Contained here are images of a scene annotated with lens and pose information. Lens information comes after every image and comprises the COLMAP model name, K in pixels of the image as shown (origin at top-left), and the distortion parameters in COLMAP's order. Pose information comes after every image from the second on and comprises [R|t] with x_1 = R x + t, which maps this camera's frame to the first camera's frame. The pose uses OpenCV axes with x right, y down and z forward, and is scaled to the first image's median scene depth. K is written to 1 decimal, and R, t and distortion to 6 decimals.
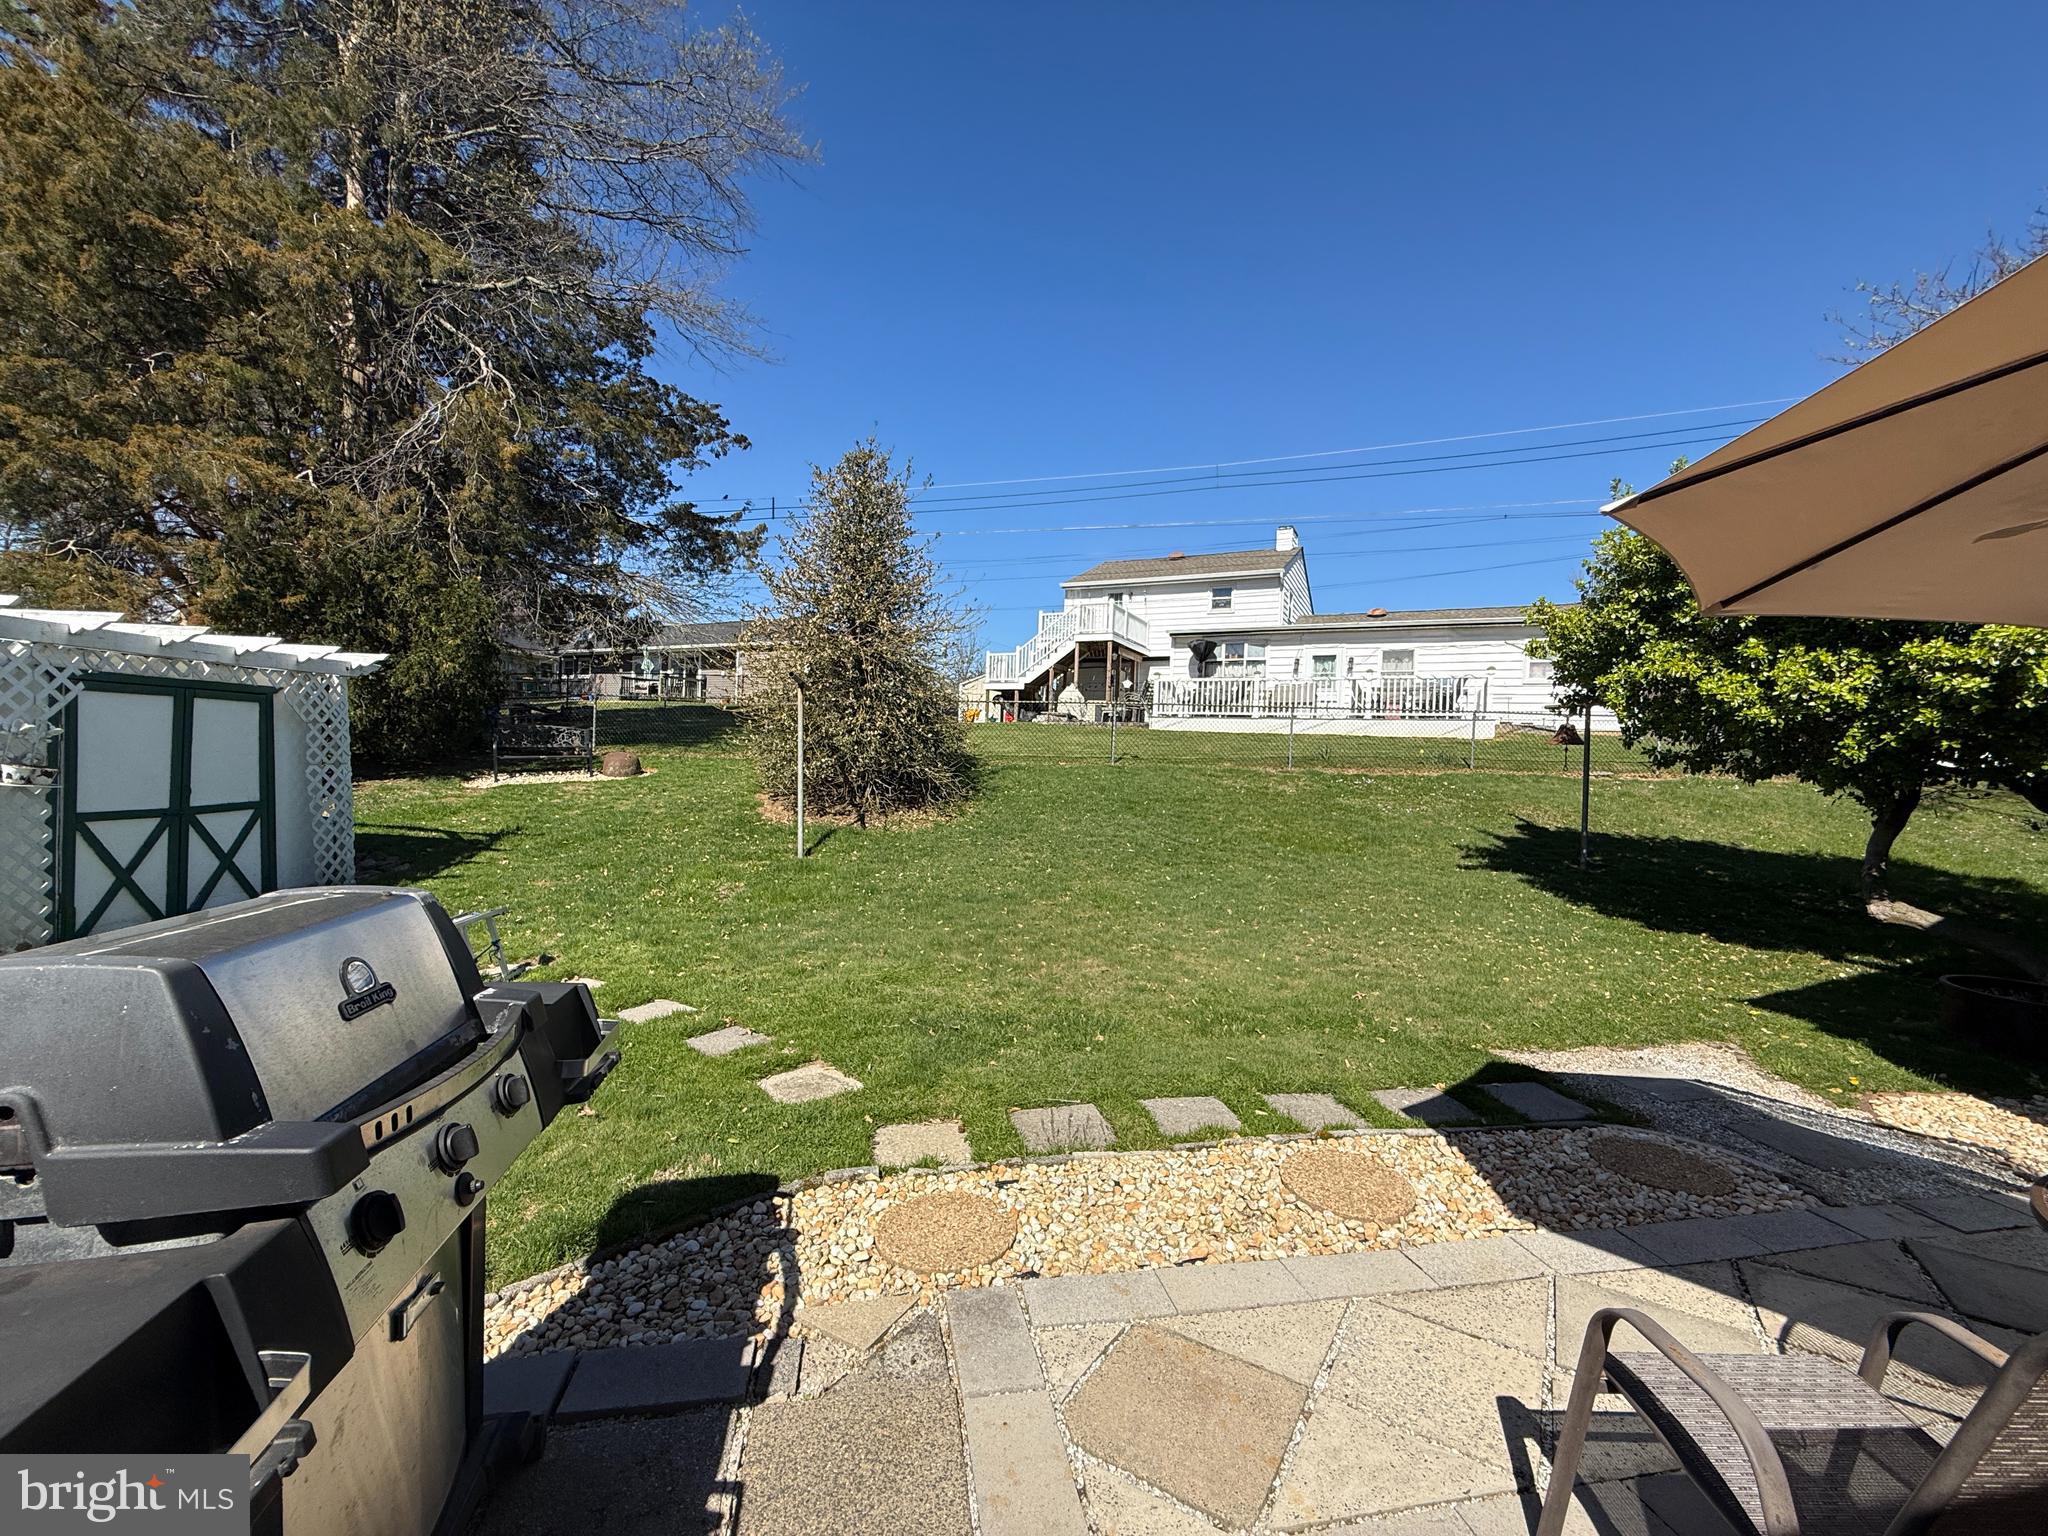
lens RADIAL K [[814.0, 0, 1020.1], [0, 814.0, 772.7], [0, 0, 1]] dist [0.001289, 0.000570]
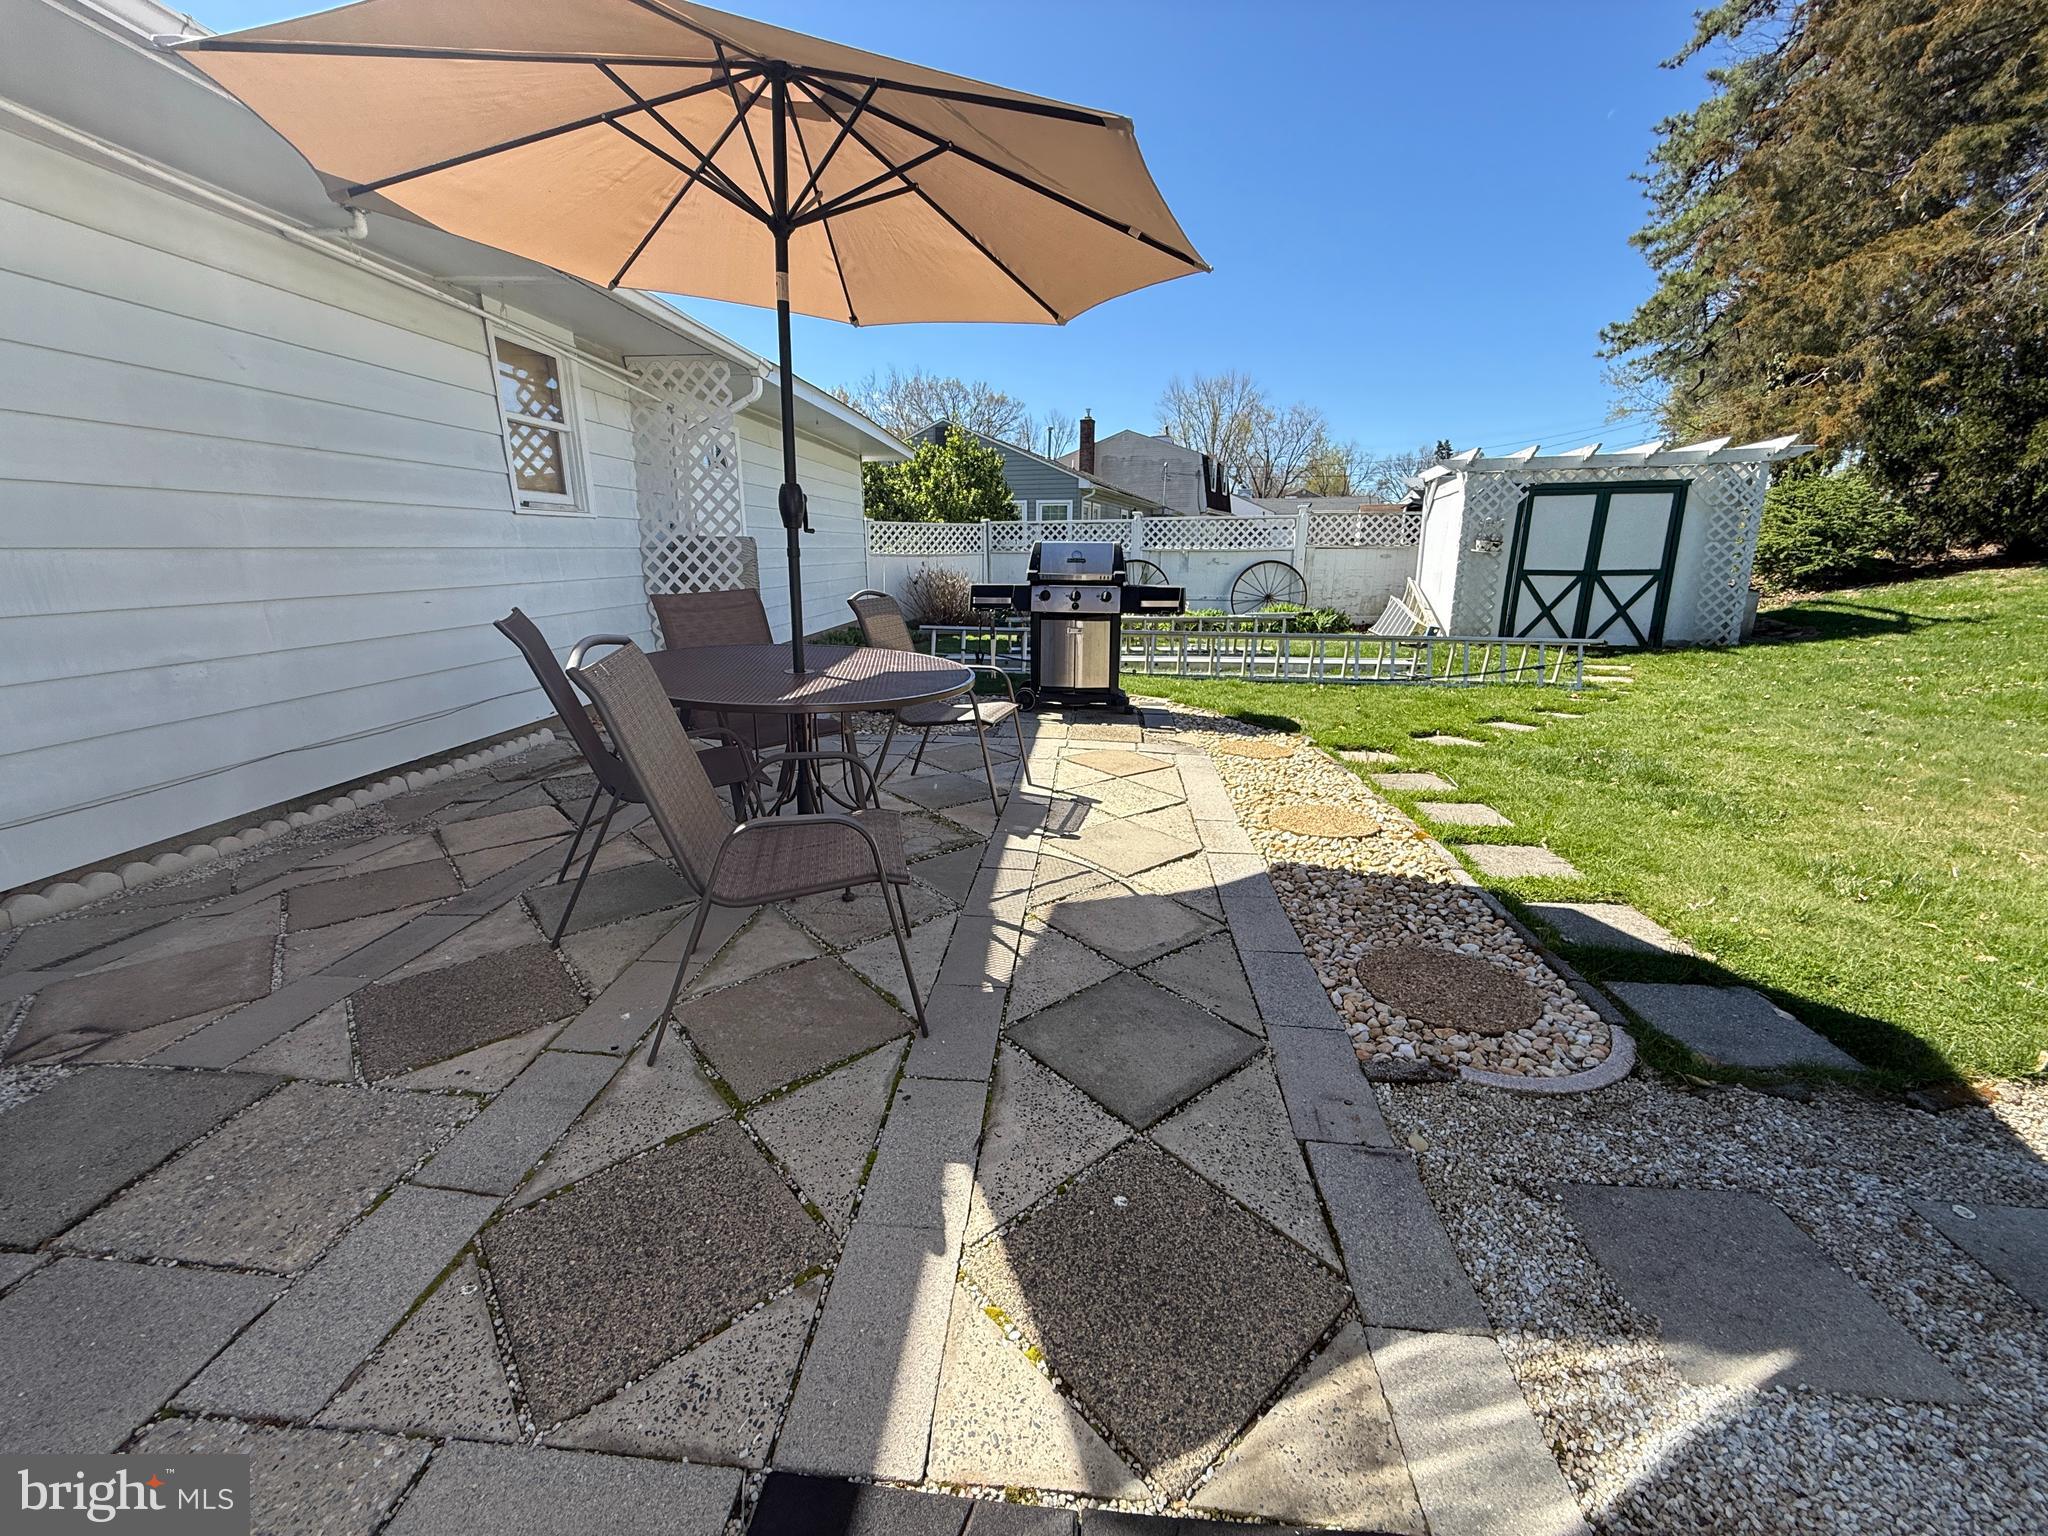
lens RADIAL K [[814.0, 0, 1018.9], [0, 814.0, 768.1], [0, 0, 1]] dist [0.001289, 0.000570]
pose [[-0.290297, 0.214835, -0.932509, 0.799957], [-0.024980, 0.972440, 0.231811, 0.077377], [0.956611, 0.090588, -0.276930, 0.437549]]
